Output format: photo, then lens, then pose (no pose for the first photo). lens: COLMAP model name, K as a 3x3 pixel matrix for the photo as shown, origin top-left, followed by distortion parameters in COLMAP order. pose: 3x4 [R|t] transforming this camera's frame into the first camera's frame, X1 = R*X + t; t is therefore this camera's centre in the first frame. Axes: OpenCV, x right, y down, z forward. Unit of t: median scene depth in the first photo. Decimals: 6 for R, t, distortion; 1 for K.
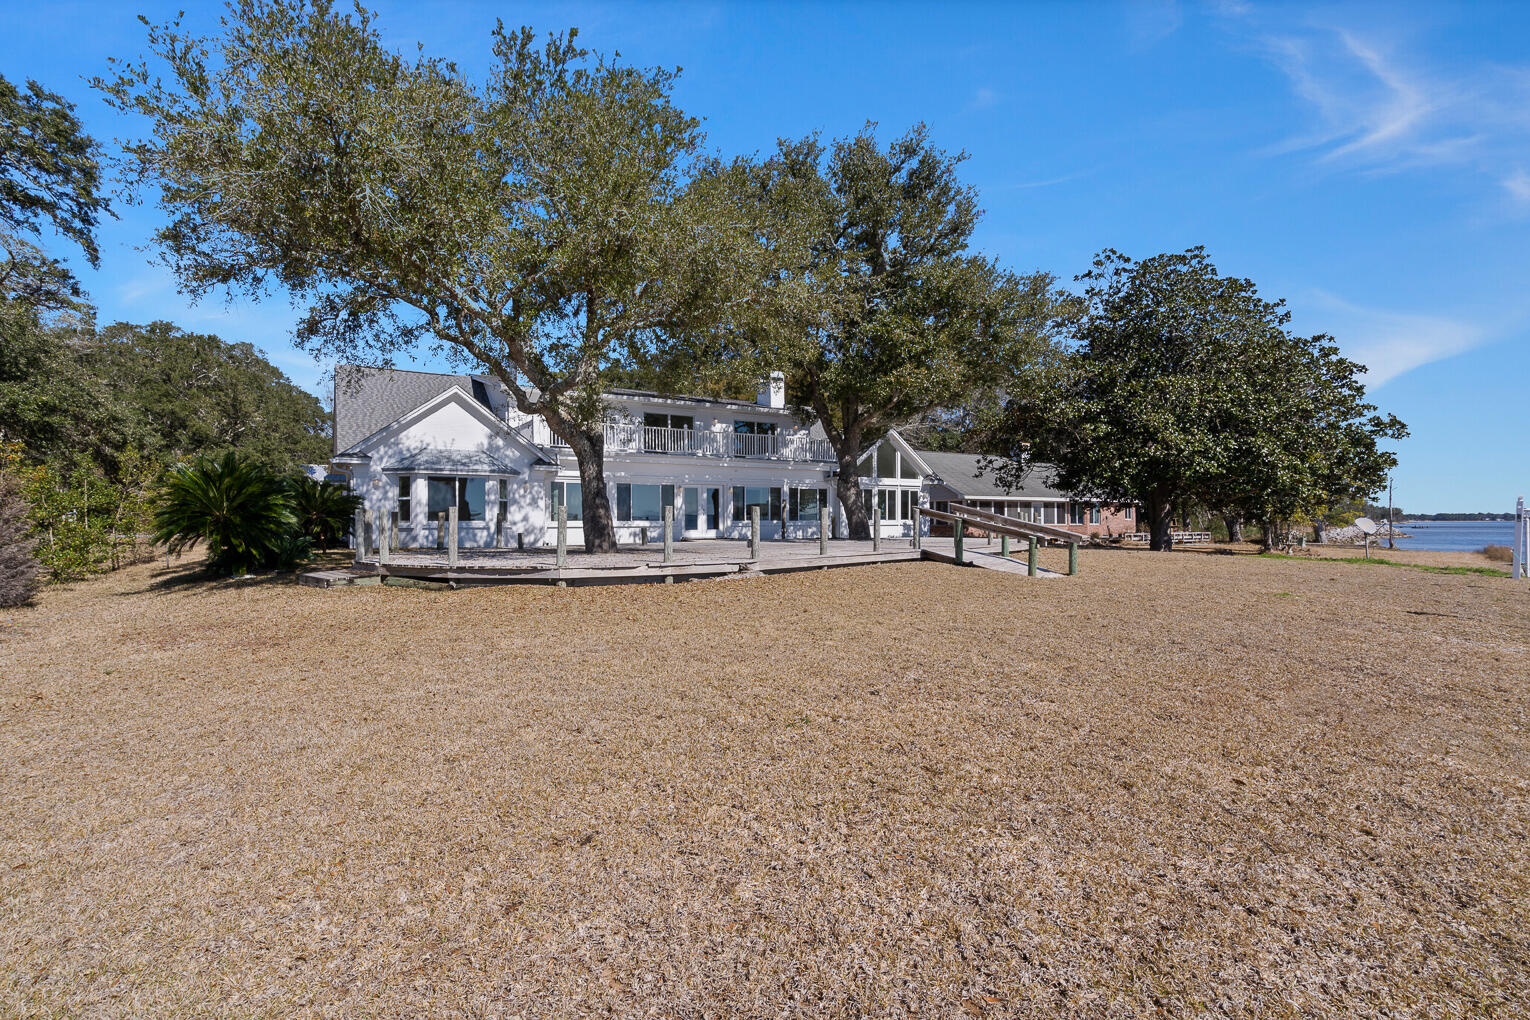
lens RADIAL K [[688.4, 0, 756.1], [0, 688.4, 525.7], [0, 0, 1]] dist [-0.002132, -0.000164]
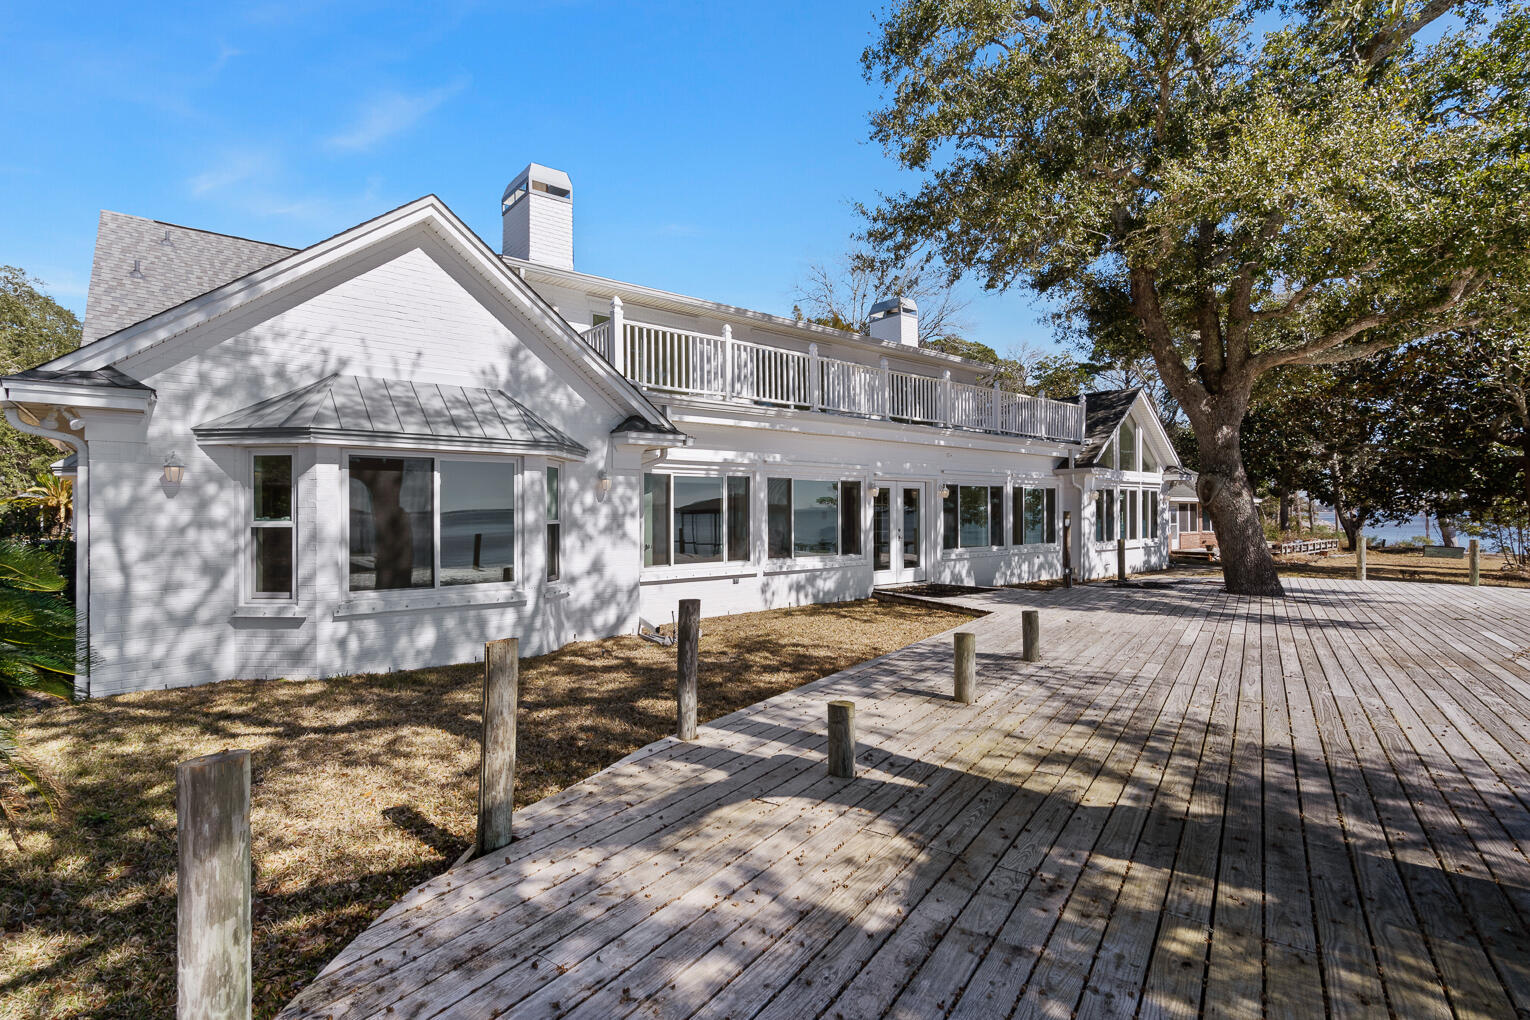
lens RADIAL K [[723.1, 0, 765.0], [0, 723.1, 510.0], [0, 0, 1]] dist [-0.005311, 0.000413]
pose [[0.988766, -0.001403, 0.149463, -0.299815], [0.003383, 0.999910, -0.012989, -0.036740], [-0.149431, 0.013349, 0.988682, 0.571275]]
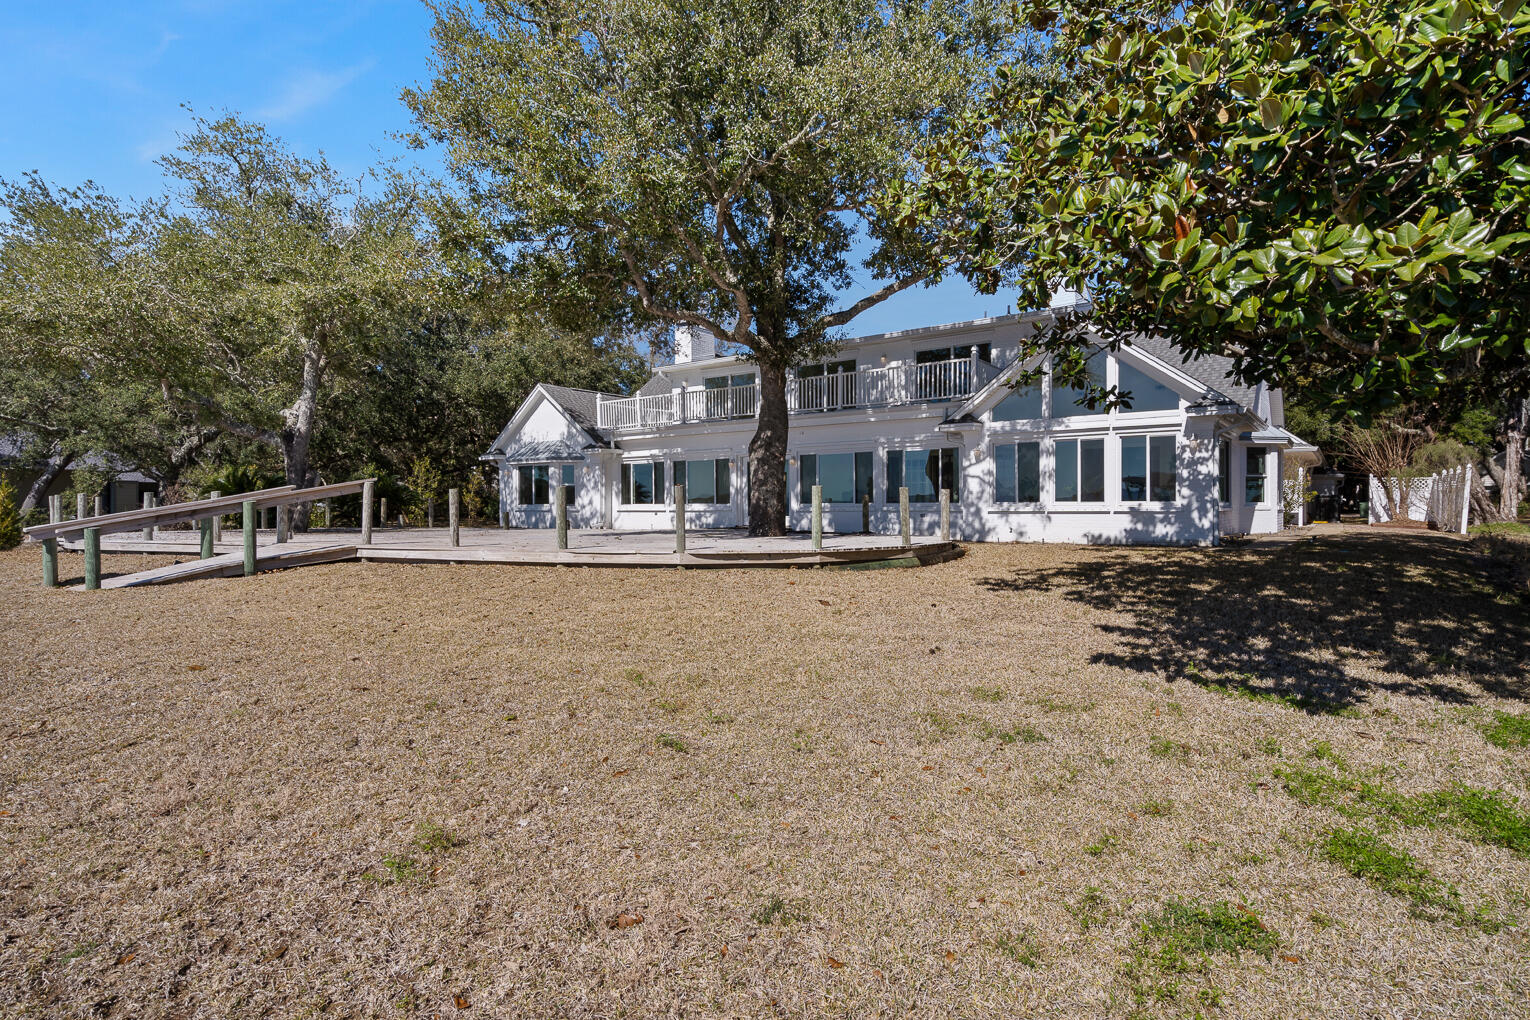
lens RADIAL K [[820.0, 0, 765.0], [0, 820.0, 510.0], [0, 0, 1]] dist [0.000977, -0.000003]
pose [[0.373486, 0.006095, -0.927616, 0.878945], [-0.003834, 0.999980, 0.005027, -0.005637], [0.927628, 0.001679, 0.373502, 0.781293]]
